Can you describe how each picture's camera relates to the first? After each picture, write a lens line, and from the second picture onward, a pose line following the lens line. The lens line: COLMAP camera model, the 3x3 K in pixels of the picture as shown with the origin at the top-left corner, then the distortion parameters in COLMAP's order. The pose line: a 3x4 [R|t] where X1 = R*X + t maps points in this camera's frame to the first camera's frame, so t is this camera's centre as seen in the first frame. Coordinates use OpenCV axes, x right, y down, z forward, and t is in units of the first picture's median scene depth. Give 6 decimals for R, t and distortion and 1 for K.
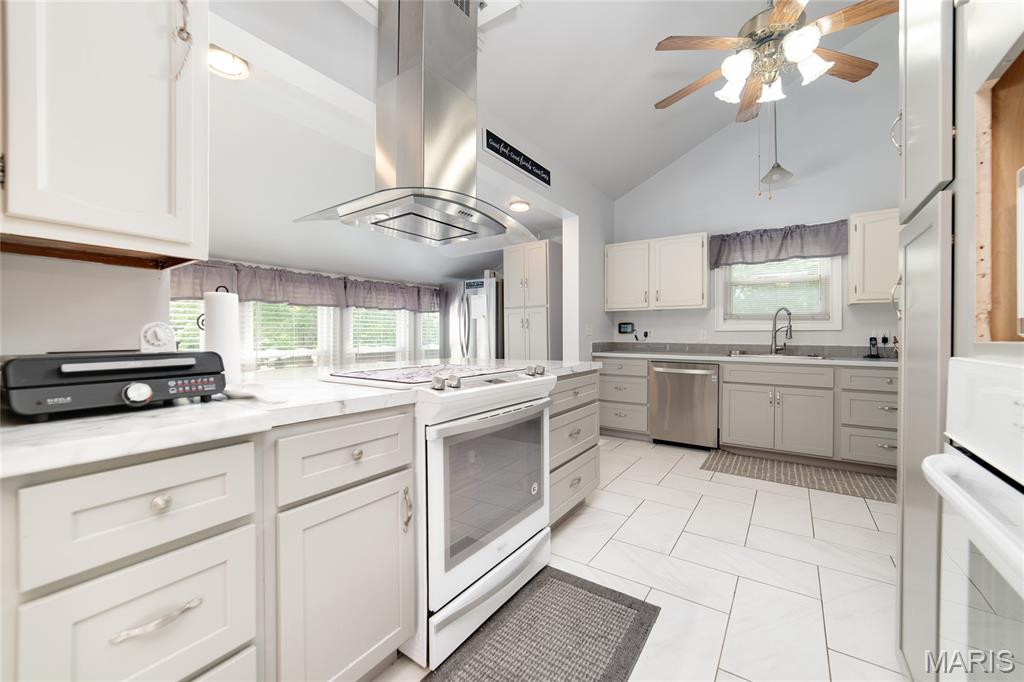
lens RADIAL K [[399.8, 0, 516.0], [0, 399.8, 336.7], [0, 0, 1]] dist [-0.012734, 0.004492]
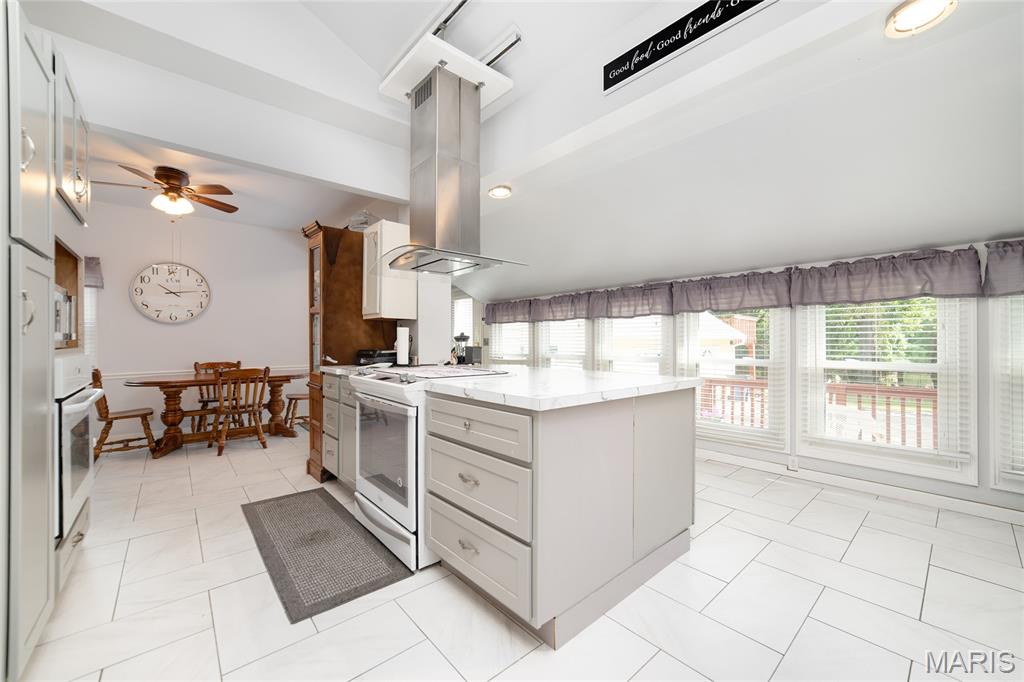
lens RADIAL K [[399.8, 0, 516.5], [0, 399.8, 339.1], [0, 0, 1]] dist [-0.012734, 0.004492]
pose [[-0.242194, 0.000042, -0.970228, 0.646465], [-0.004333, 0.999990, 0.001125, -0.014505], [0.970218, 0.004477, -0.242191, 0.971391]]
